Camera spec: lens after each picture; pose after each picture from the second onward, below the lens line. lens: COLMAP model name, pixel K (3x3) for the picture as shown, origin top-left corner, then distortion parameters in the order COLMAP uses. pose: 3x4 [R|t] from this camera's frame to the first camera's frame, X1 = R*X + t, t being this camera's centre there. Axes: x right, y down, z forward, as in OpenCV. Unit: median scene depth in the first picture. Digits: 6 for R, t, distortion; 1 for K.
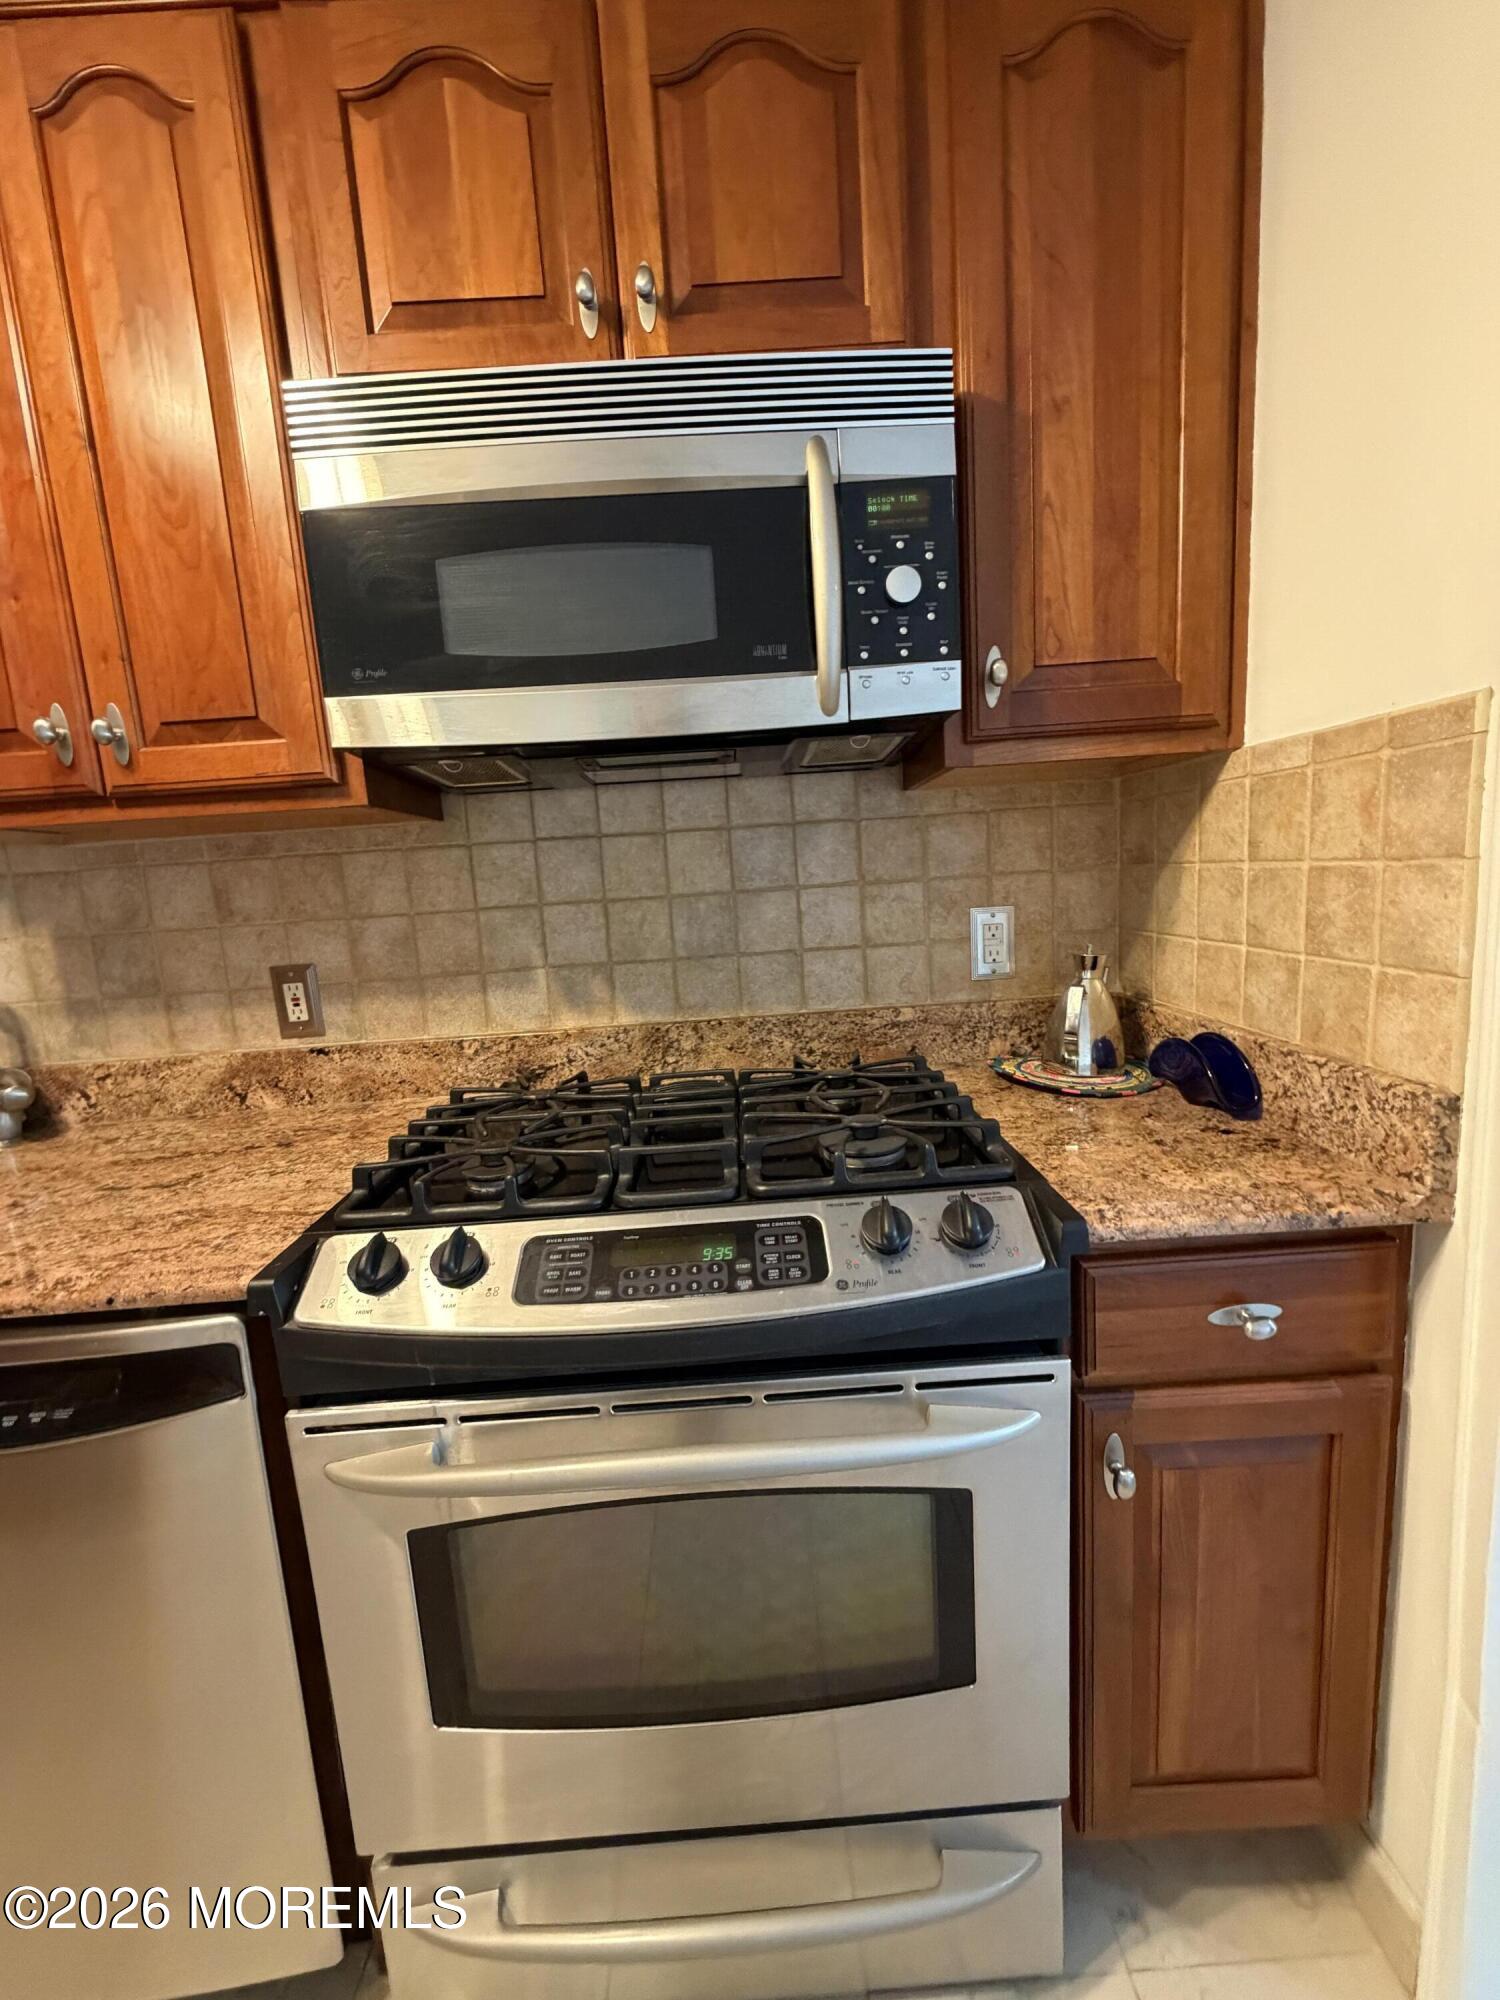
lens RADIAL K [[801.0, 0, 747.1], [0, 801.0, 993.7], [0, 0, 1]] dist [0.001720, -0.000765]
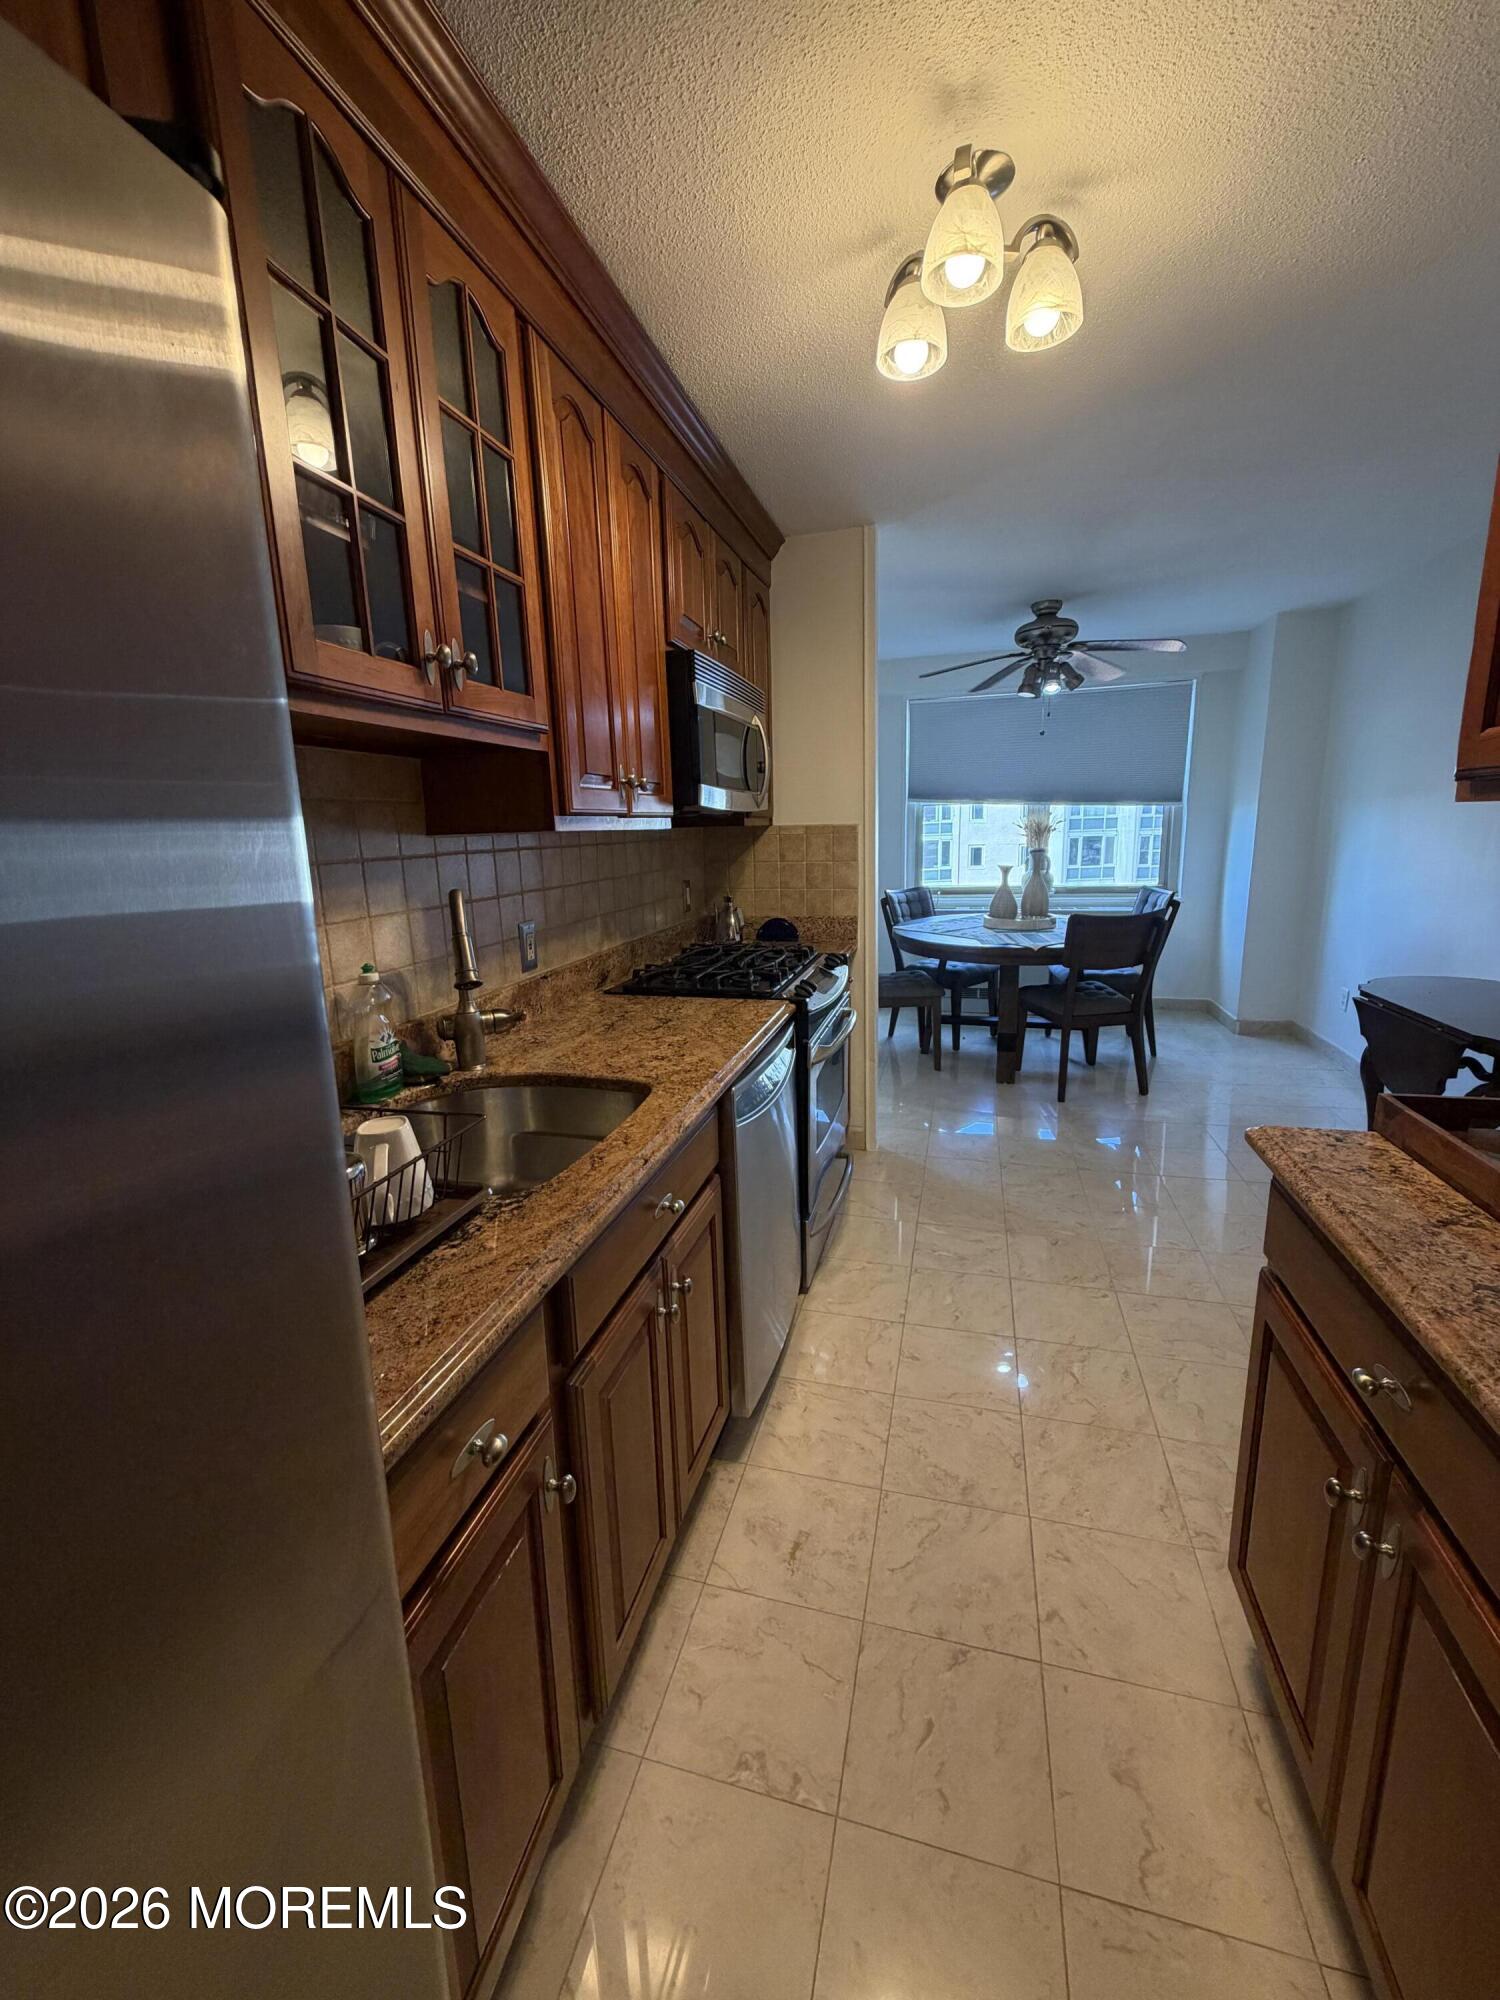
lens RADIAL K [[801.0, 0, 747.9], [0, 801.0, 992.8], [0, 0, 1]] dist [0.001720, -0.000765]
pose [[0.286540, -0.139862, 0.947805, -2.610076], [0.149330, 0.983716, 0.100016, 0.008091], [-0.946359, 0.112877, 0.302759, 0.235470]]
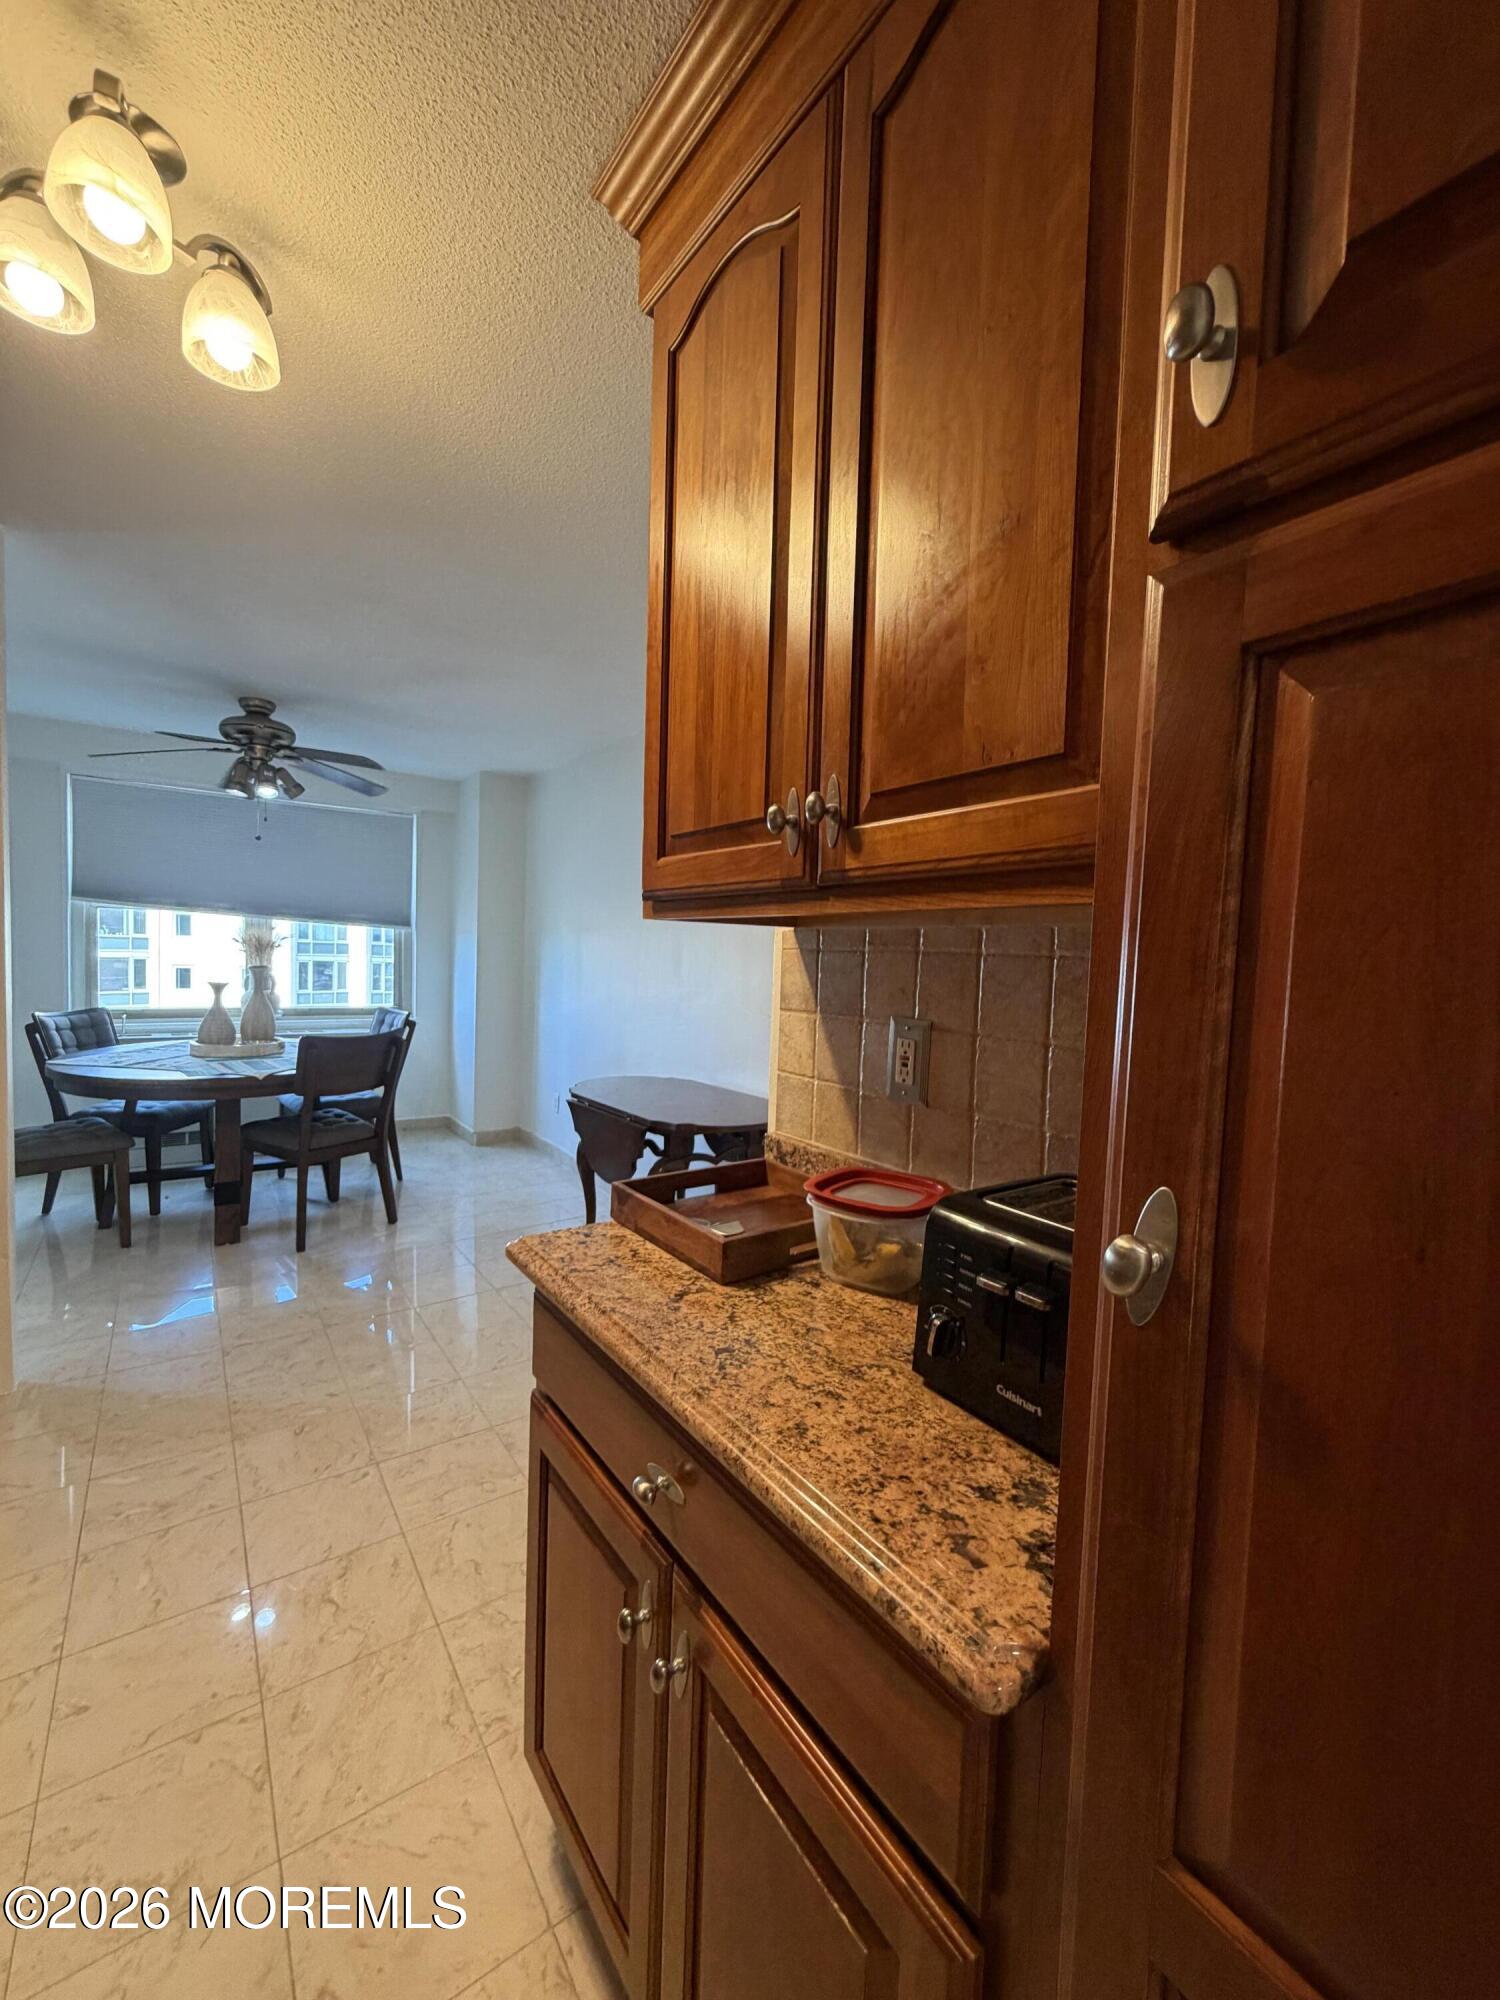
lens RADIAL K [[801.0, 0, 746.2], [0, 801.0, 994.4], [0, 0, 1]] dist [0.001720, -0.000765]
pose [[-0.560838, 0.005614, 0.827907, -2.413337], [0.123030, 0.989440, 0.076633, 0.045579], [-0.818734, 0.144836, -0.555606, 0.216535]]
